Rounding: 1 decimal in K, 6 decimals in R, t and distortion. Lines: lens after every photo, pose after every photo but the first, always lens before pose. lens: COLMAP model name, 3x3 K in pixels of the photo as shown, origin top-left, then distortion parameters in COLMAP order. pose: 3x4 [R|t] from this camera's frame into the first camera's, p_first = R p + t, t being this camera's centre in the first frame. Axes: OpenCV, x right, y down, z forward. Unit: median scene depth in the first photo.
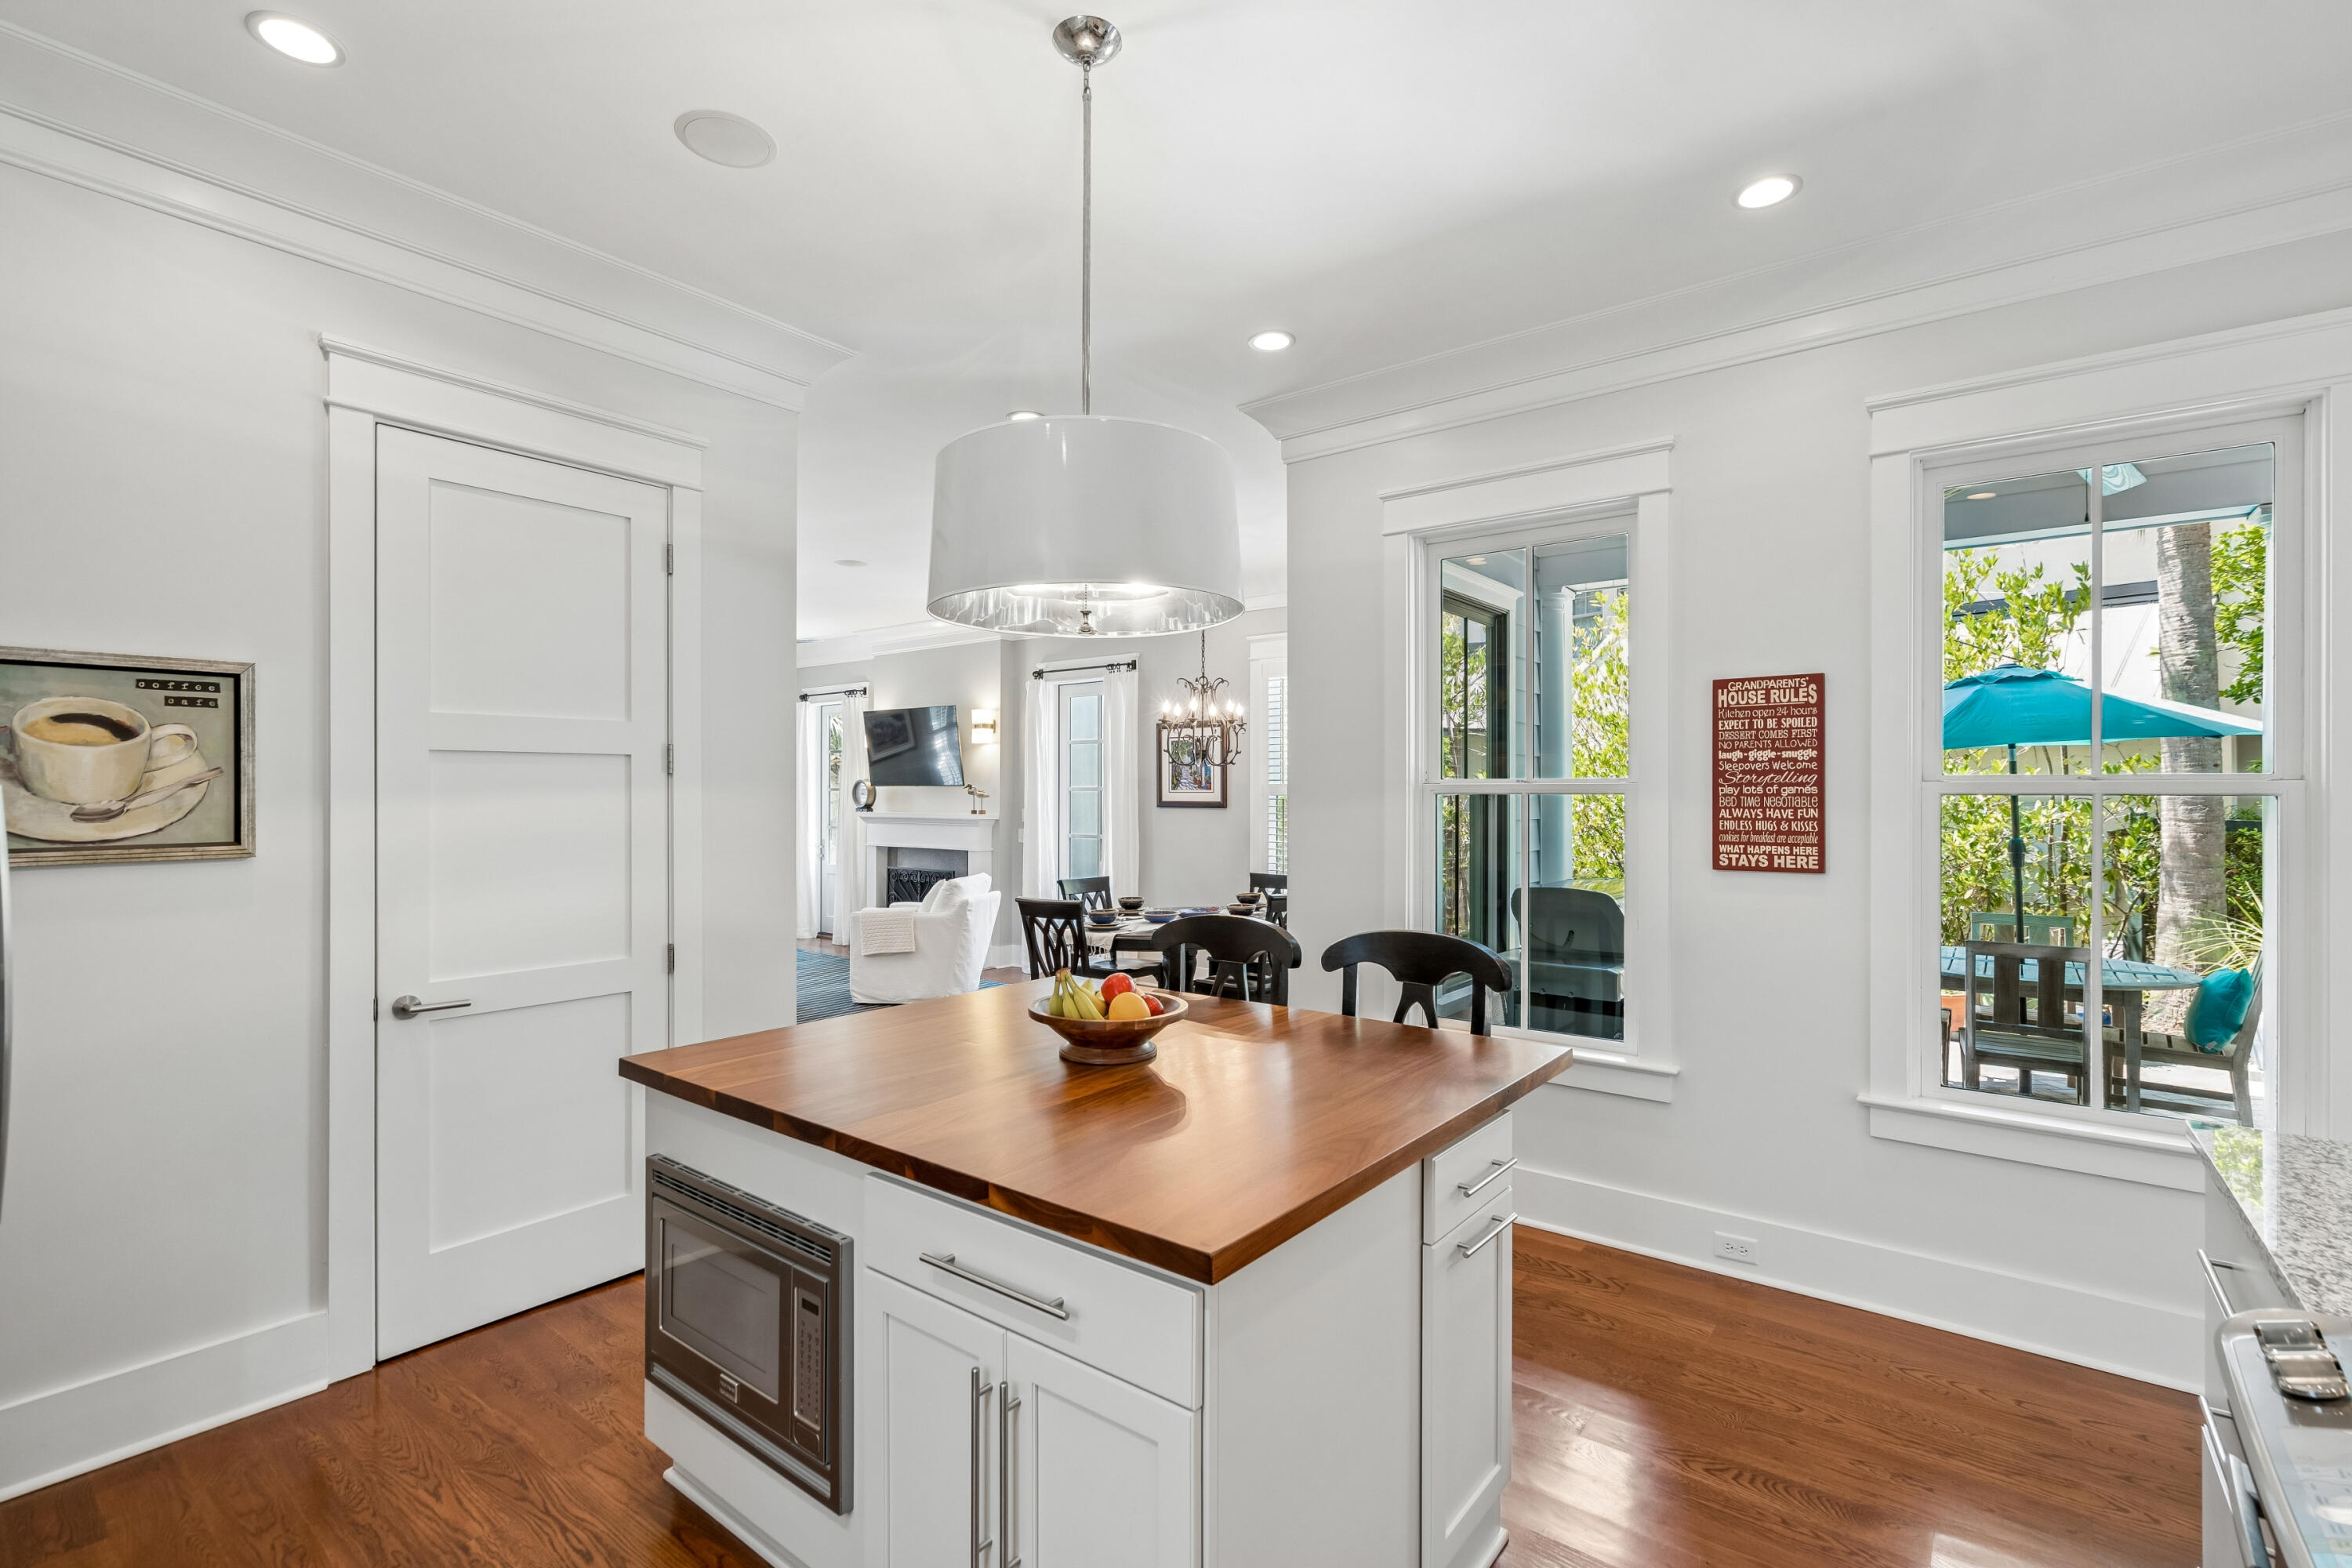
lens RADIAL K [[1070.3, 0, 1173.3], [0, 1070.3, 788.2], [0, 0, 1]] dist [0.001165, 0.000647]
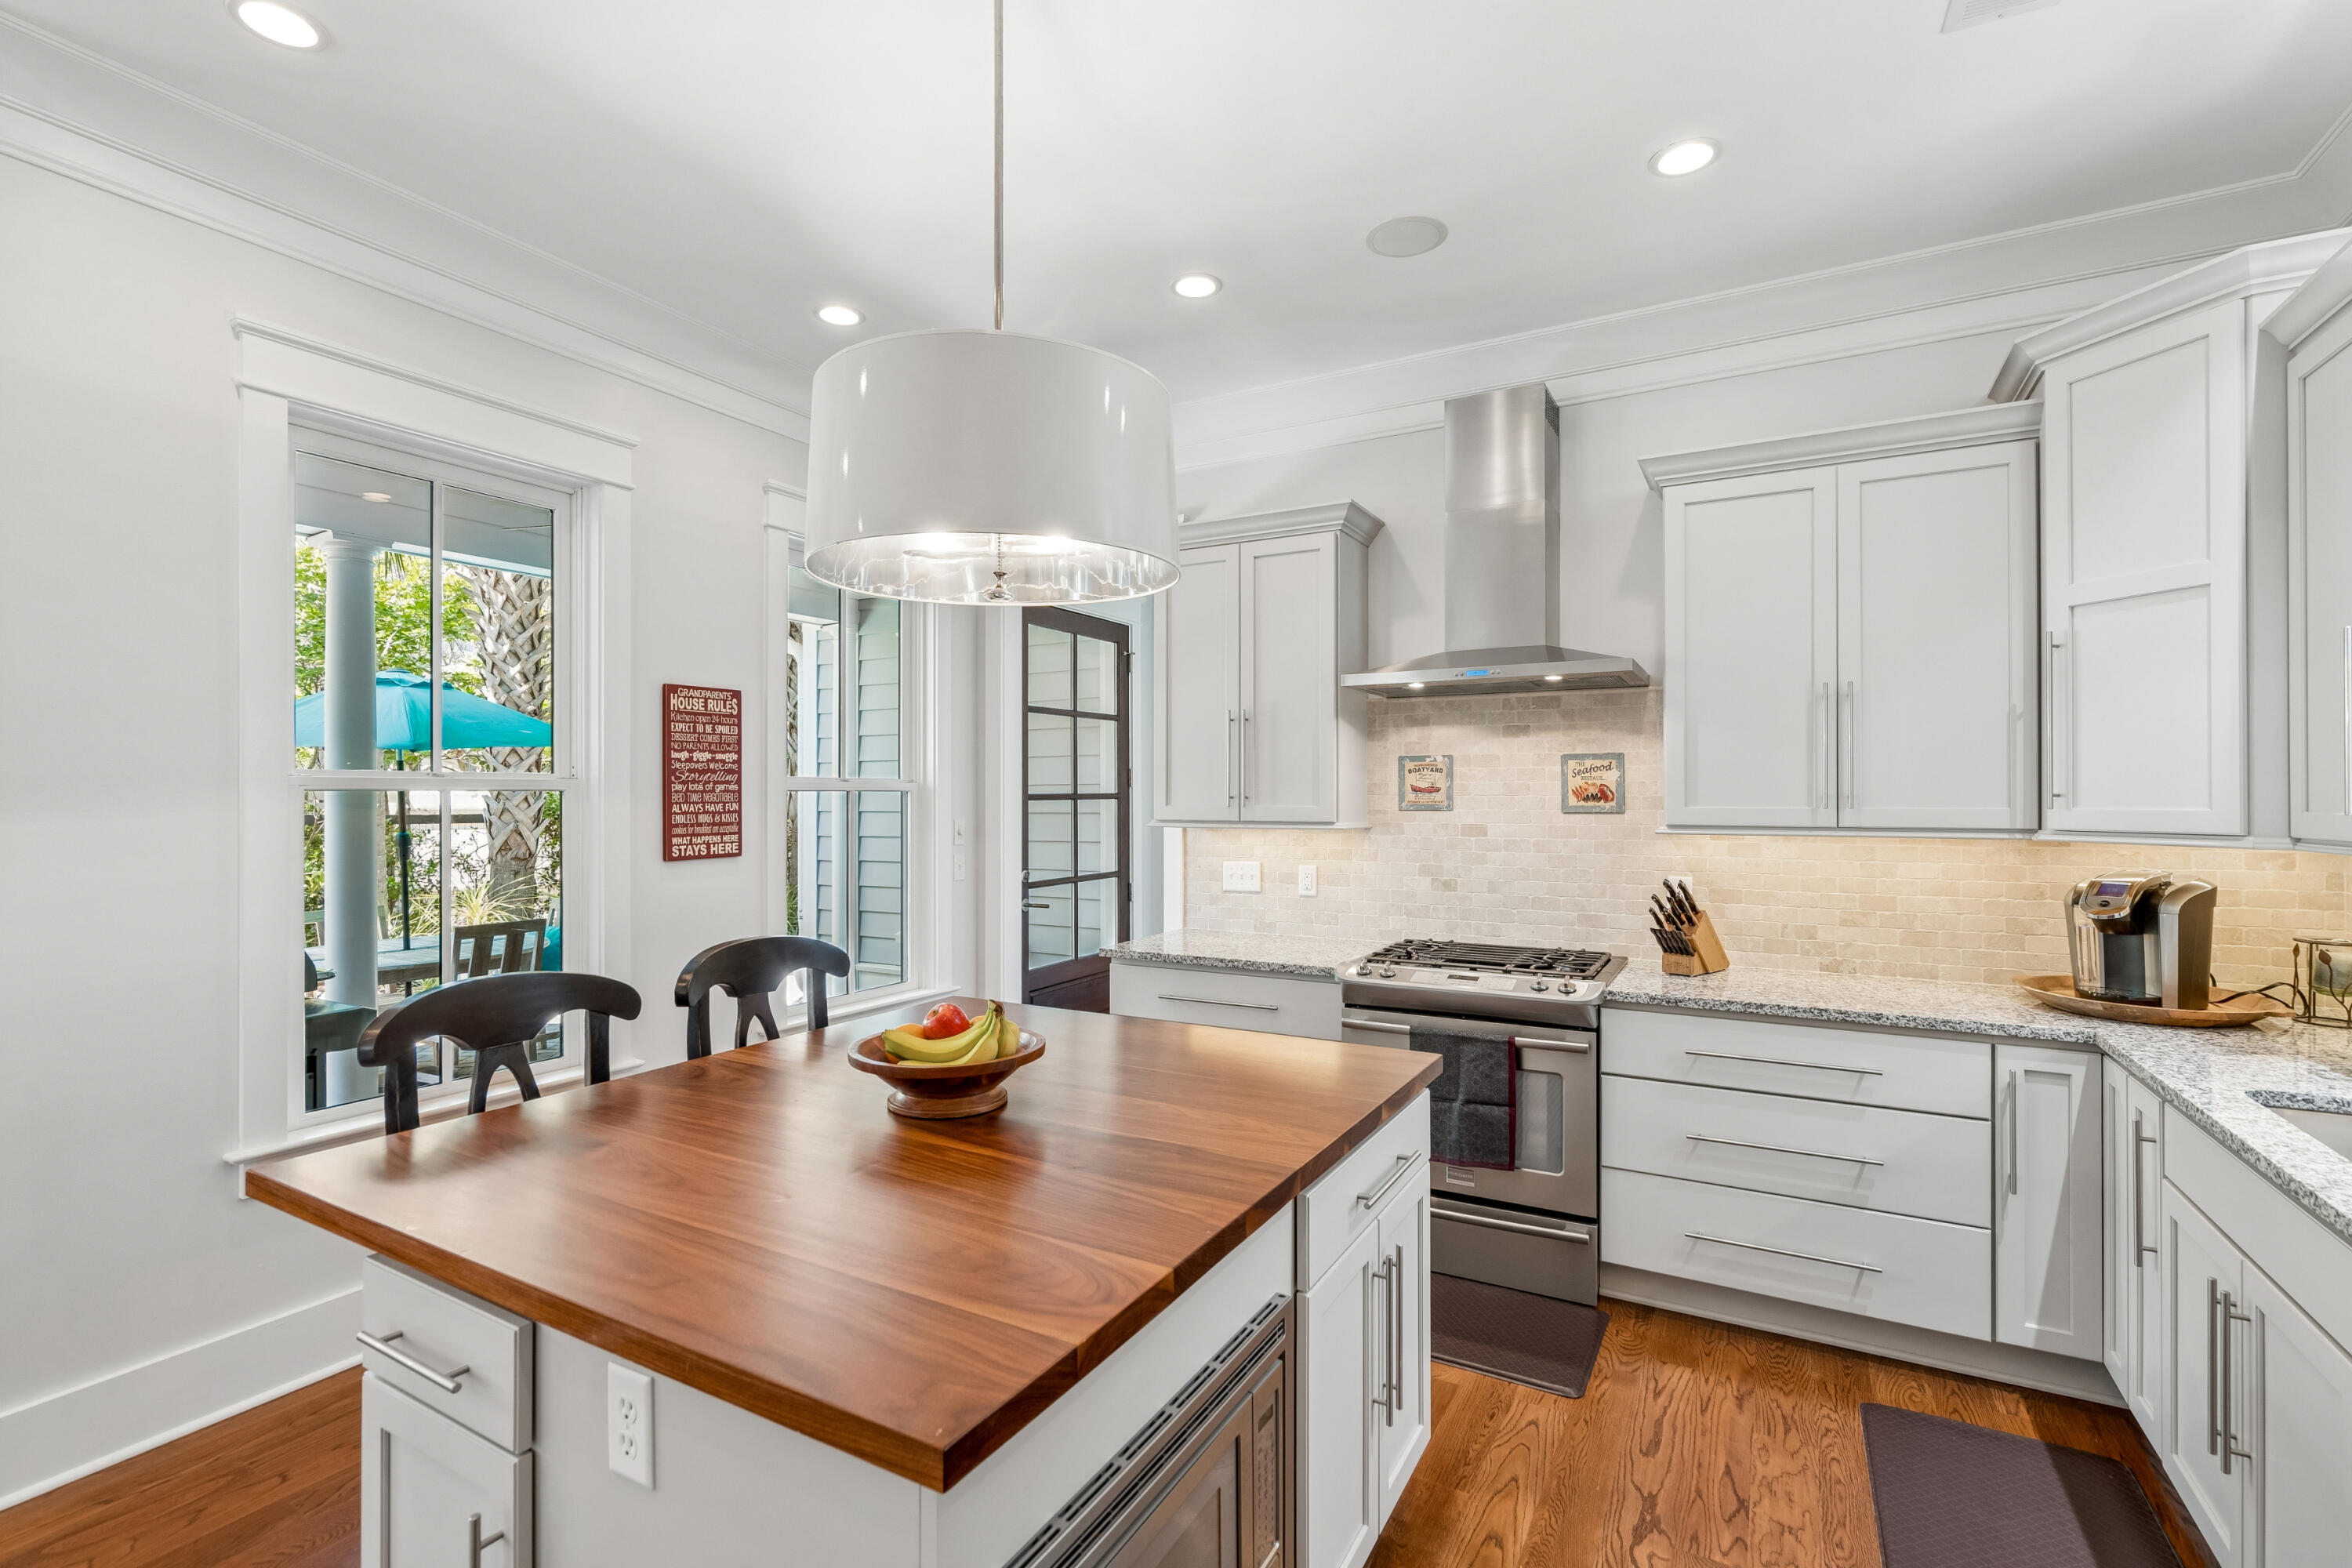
lens RADIAL K [[1070.3, 0, 1173.3], [0, 1070.3, 788.2], [0, 0, 1]] dist [0.001165, 0.000647]
pose [[-0.142570, 0.003555, 0.989778, -0.646154], [-0.002287, 0.999990, -0.003921, 0.006278], [-0.989782, -0.002823, -0.142560, 0.674239]]
